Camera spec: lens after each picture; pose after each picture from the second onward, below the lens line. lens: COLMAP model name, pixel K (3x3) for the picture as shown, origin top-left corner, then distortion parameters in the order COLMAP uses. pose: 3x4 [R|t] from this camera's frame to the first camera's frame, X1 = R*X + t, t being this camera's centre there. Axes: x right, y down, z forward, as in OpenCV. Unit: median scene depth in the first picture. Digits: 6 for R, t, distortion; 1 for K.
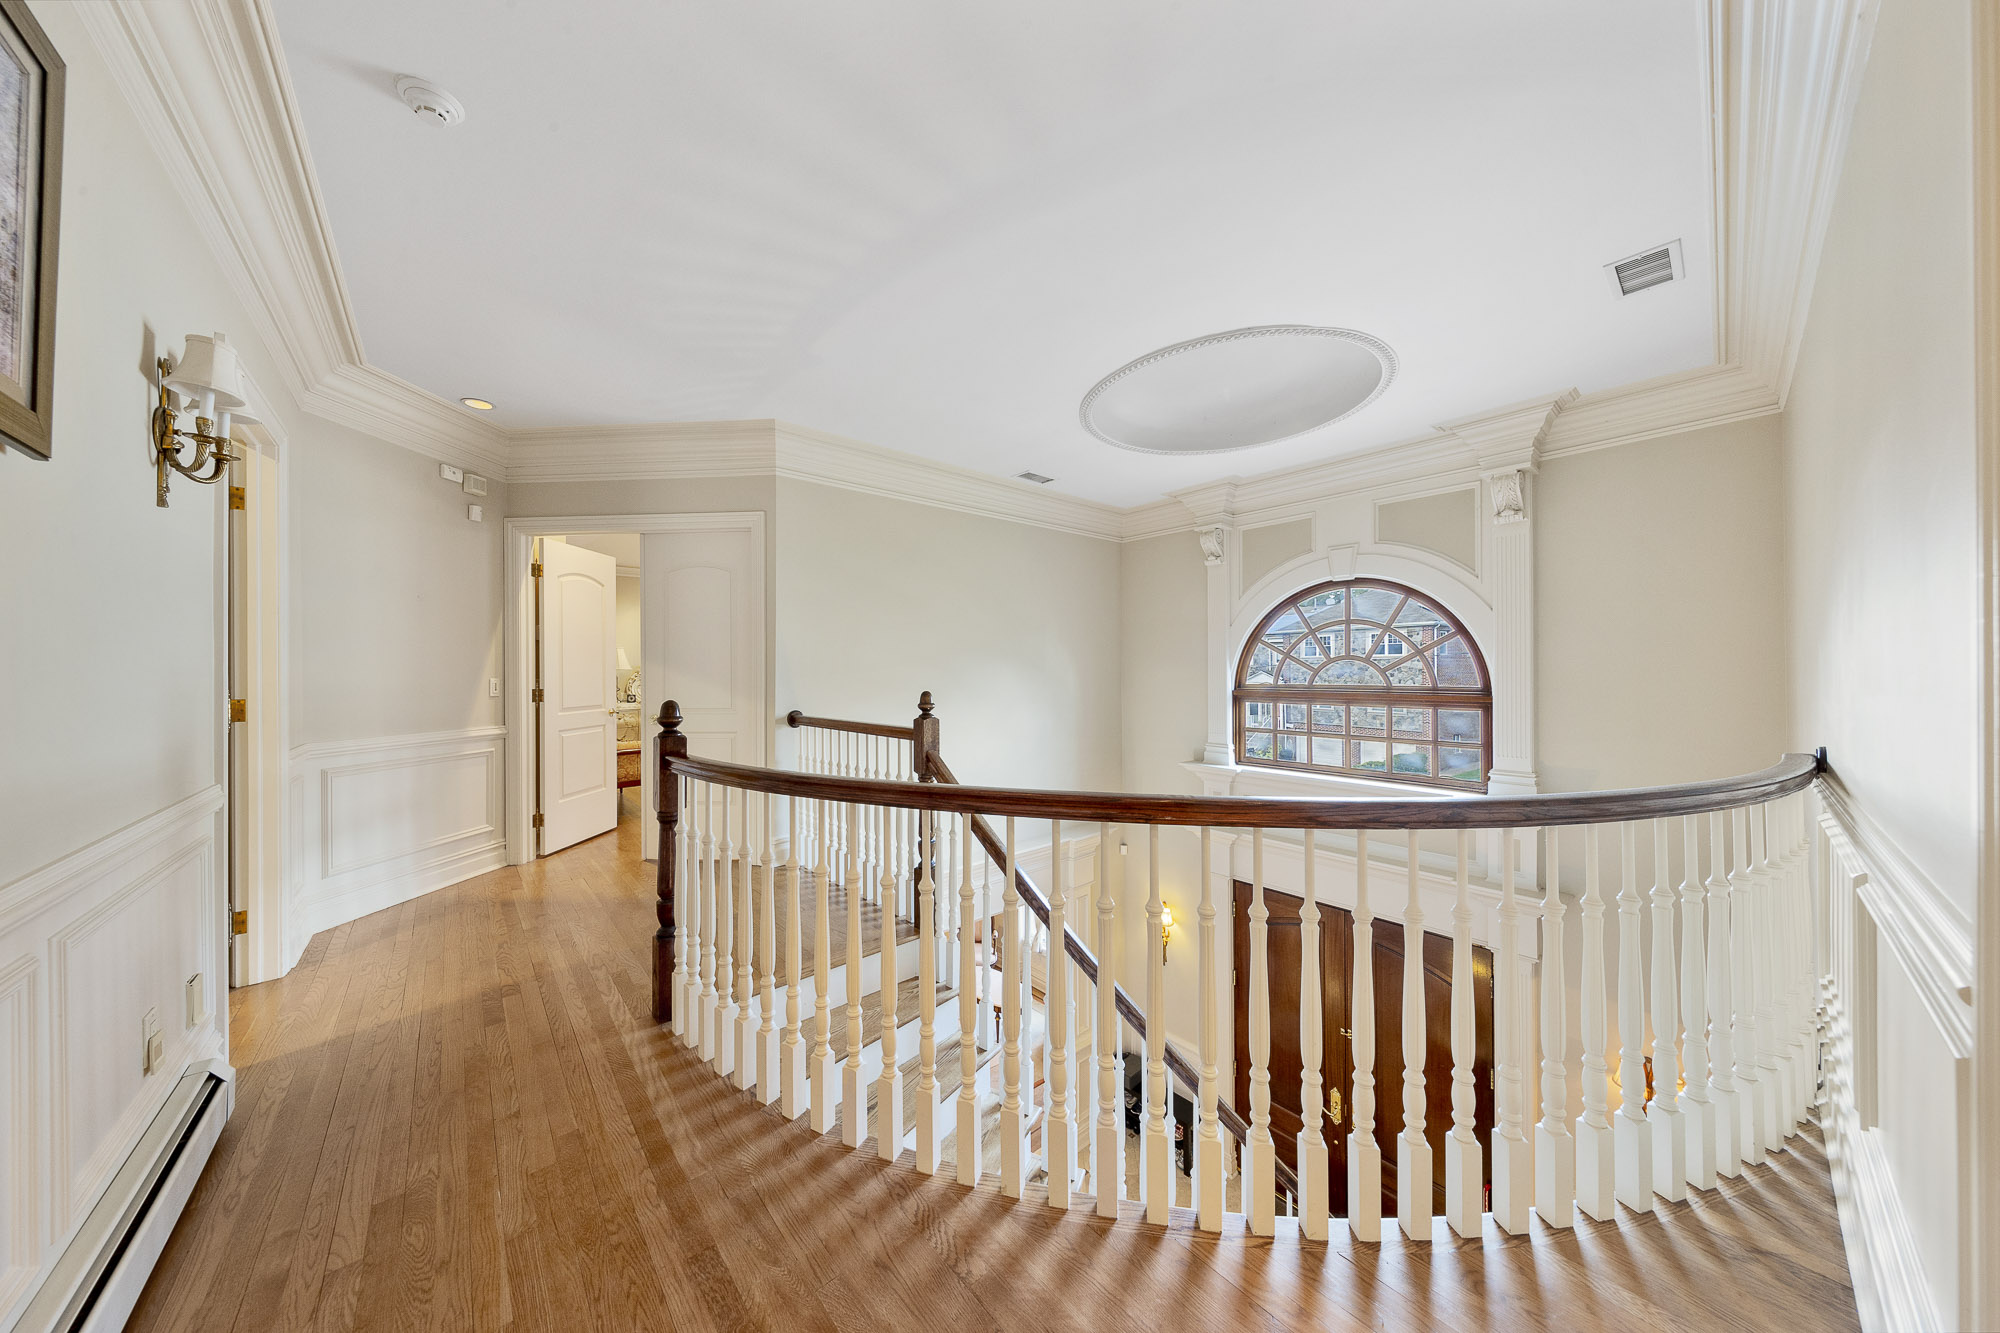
lens RADIAL K [[631.7, 0, 987.3], [0, 631.7, 668.7], [0, 0, 1]] dist [0.002222, -0.000367]
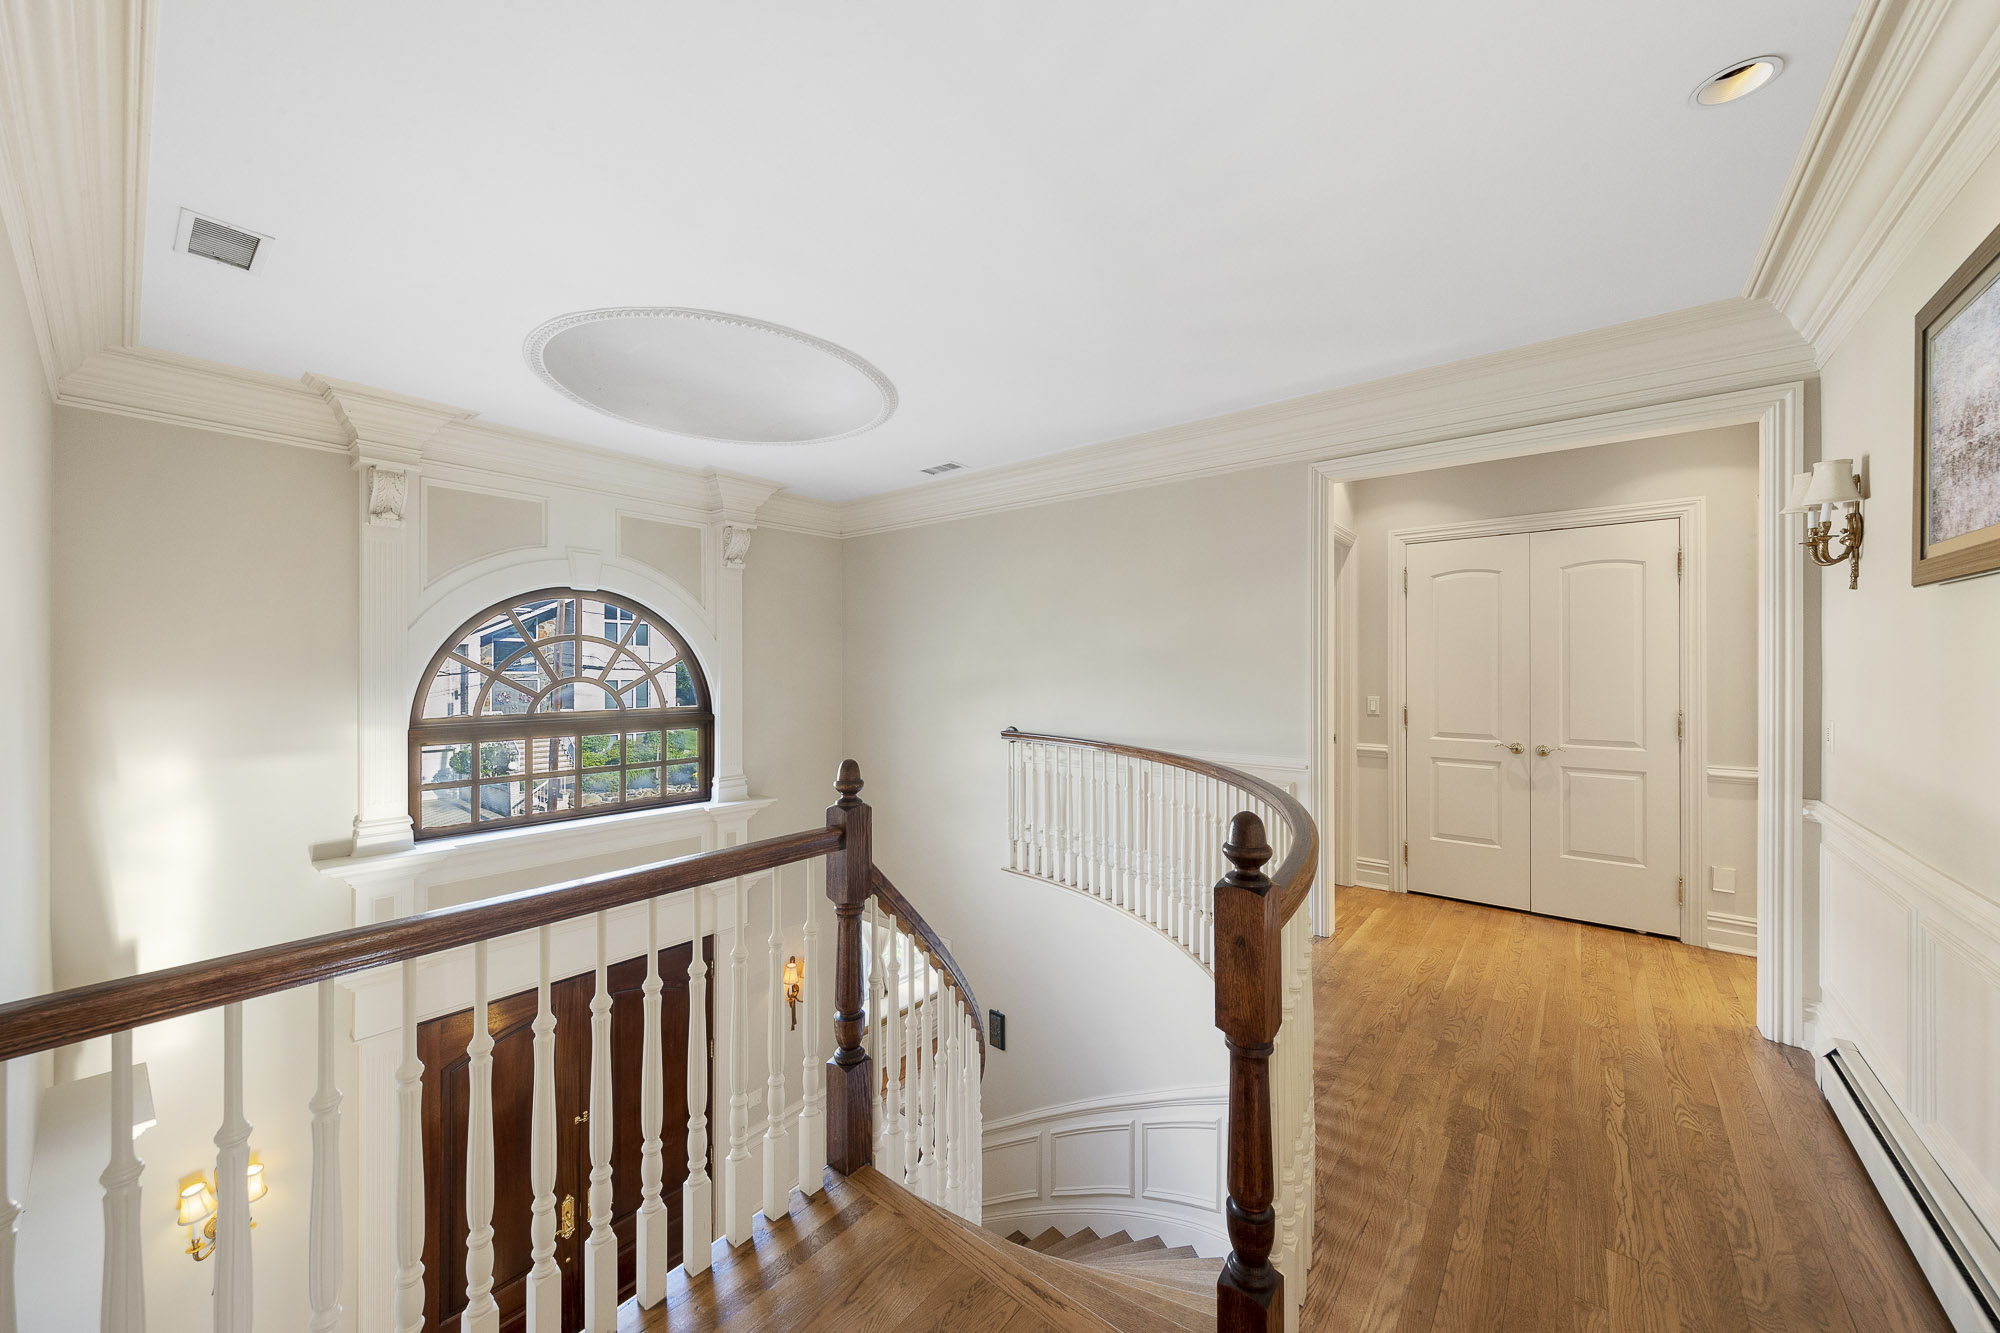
lens RADIAL K [[727.3, 0, 989.5], [0, 727.3, 667.6], [0, 0, 1]] dist [-0.000178, -0.000007]
pose [[-0.179442, 0.005769, 0.983752, -0.530880], [-0.002484, 0.999977, -0.006317, -0.031139], [-0.983765, -0.003577, -0.179423, 0.669318]]
